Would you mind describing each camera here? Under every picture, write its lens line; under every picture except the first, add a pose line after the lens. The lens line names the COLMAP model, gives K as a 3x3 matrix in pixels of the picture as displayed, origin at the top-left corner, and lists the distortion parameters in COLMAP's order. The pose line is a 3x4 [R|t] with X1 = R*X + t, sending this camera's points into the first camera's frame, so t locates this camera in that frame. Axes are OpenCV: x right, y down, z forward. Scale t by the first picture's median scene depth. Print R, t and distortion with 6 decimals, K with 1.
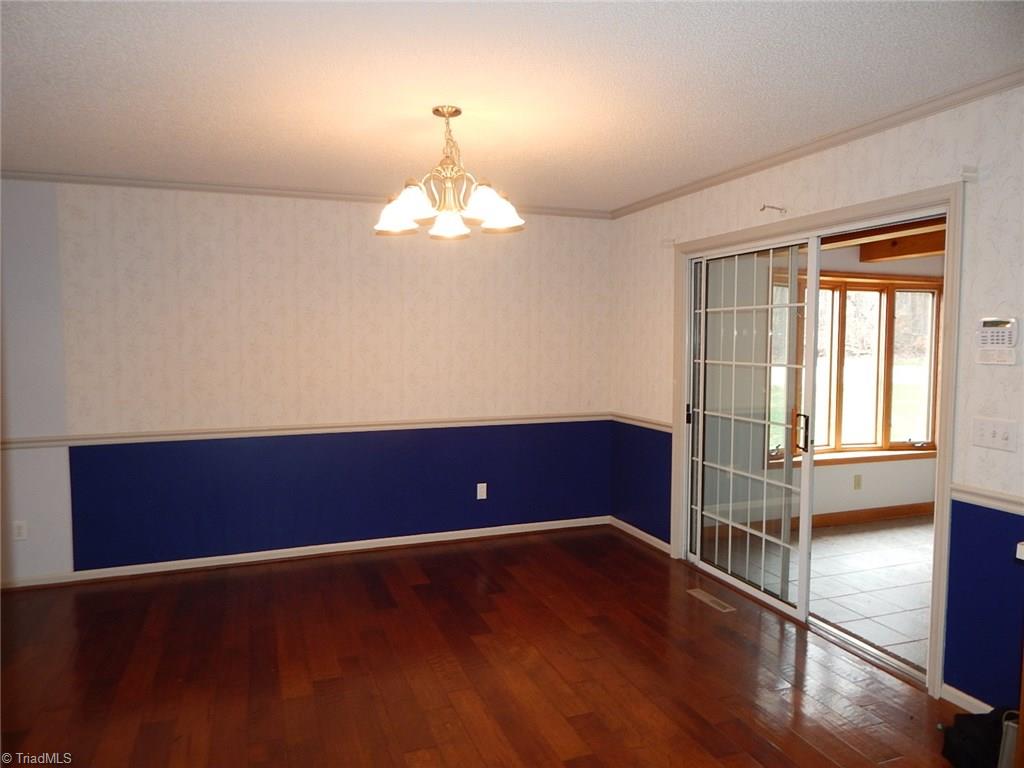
lens RADIAL K [[672.7, 0, 512.0], [0, 672.7, 384.0], [0, 0, 1]] dist [-0.001656, -0.001176]
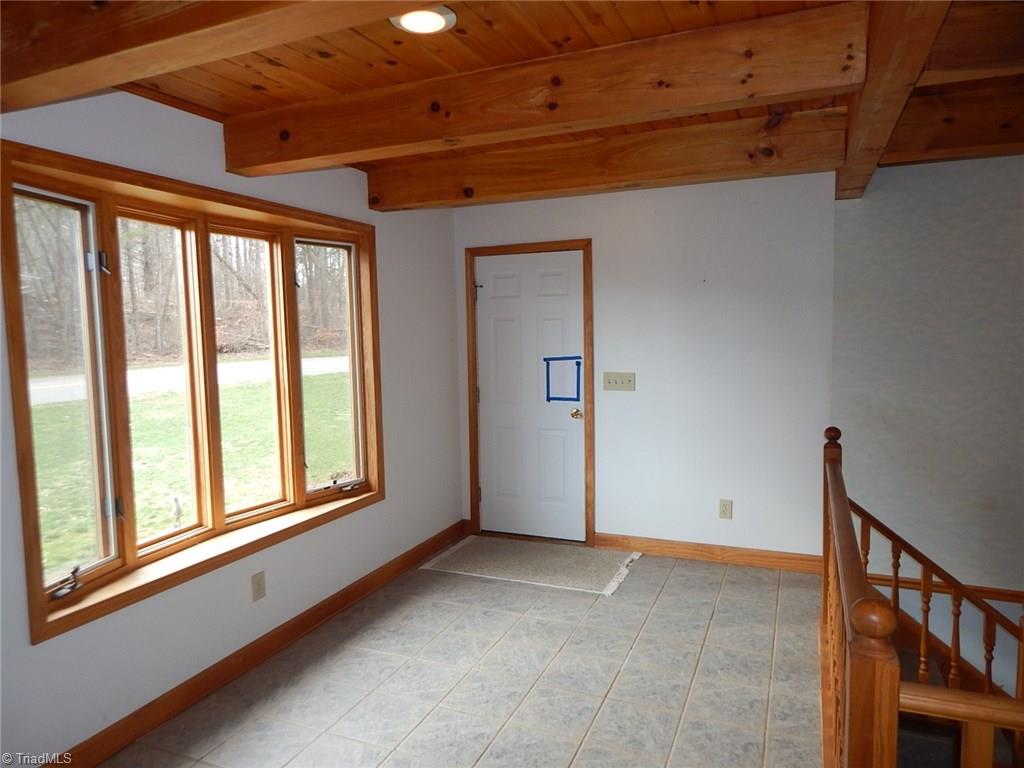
lens RADIAL K [[692.4, 0, 512.0], [0, 692.4, 384.0], [0, 0, 1]] dist [0.068254, -0.067289]
pose [[0.685710, -0.074982, 0.724002, 0.246288], [0.072104, 0.996785, 0.034943, -0.019933], [-0.724295, 0.028242, 0.688912, 0.438519]]
